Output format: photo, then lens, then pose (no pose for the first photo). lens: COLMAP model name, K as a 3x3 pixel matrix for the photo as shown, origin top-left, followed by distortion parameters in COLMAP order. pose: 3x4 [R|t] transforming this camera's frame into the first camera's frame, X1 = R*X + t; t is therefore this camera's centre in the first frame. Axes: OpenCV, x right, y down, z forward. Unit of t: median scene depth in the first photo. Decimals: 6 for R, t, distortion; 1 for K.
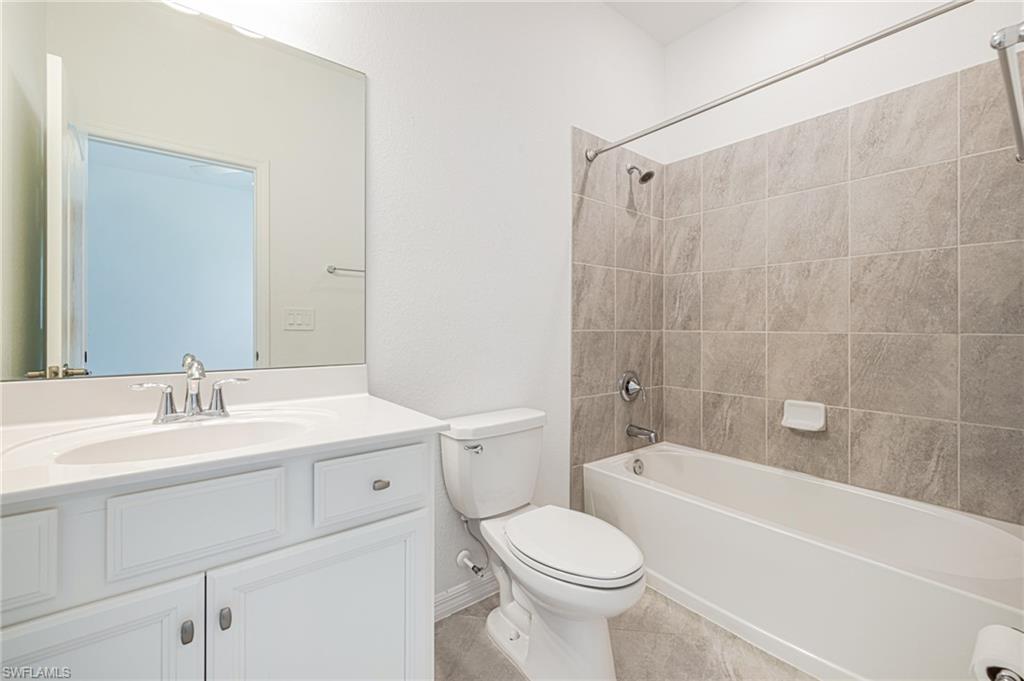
lens RADIAL K [[439.5, 0, 509.0], [0, 439.5, 329.3], [0, 0, 1]] dist [0.001676, -0.000033]
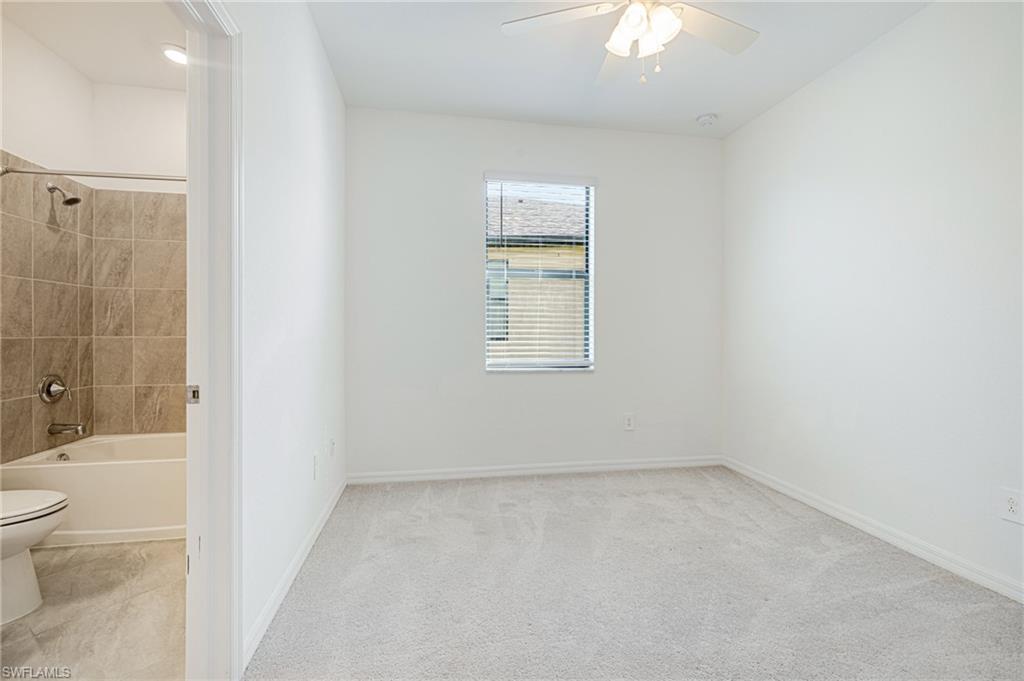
lens RADIAL K [[439.5, 0, 509.0], [0, 439.5, 329.3], [0, 0, 1]] dist [0.001676, -0.000033]
pose [[0.473141, -0.001917, 0.880984, -0.145844], [0.004679, 0.999989, -0.000336, -0.011257], [-0.880974, 0.004281, 0.473145, -0.499646]]
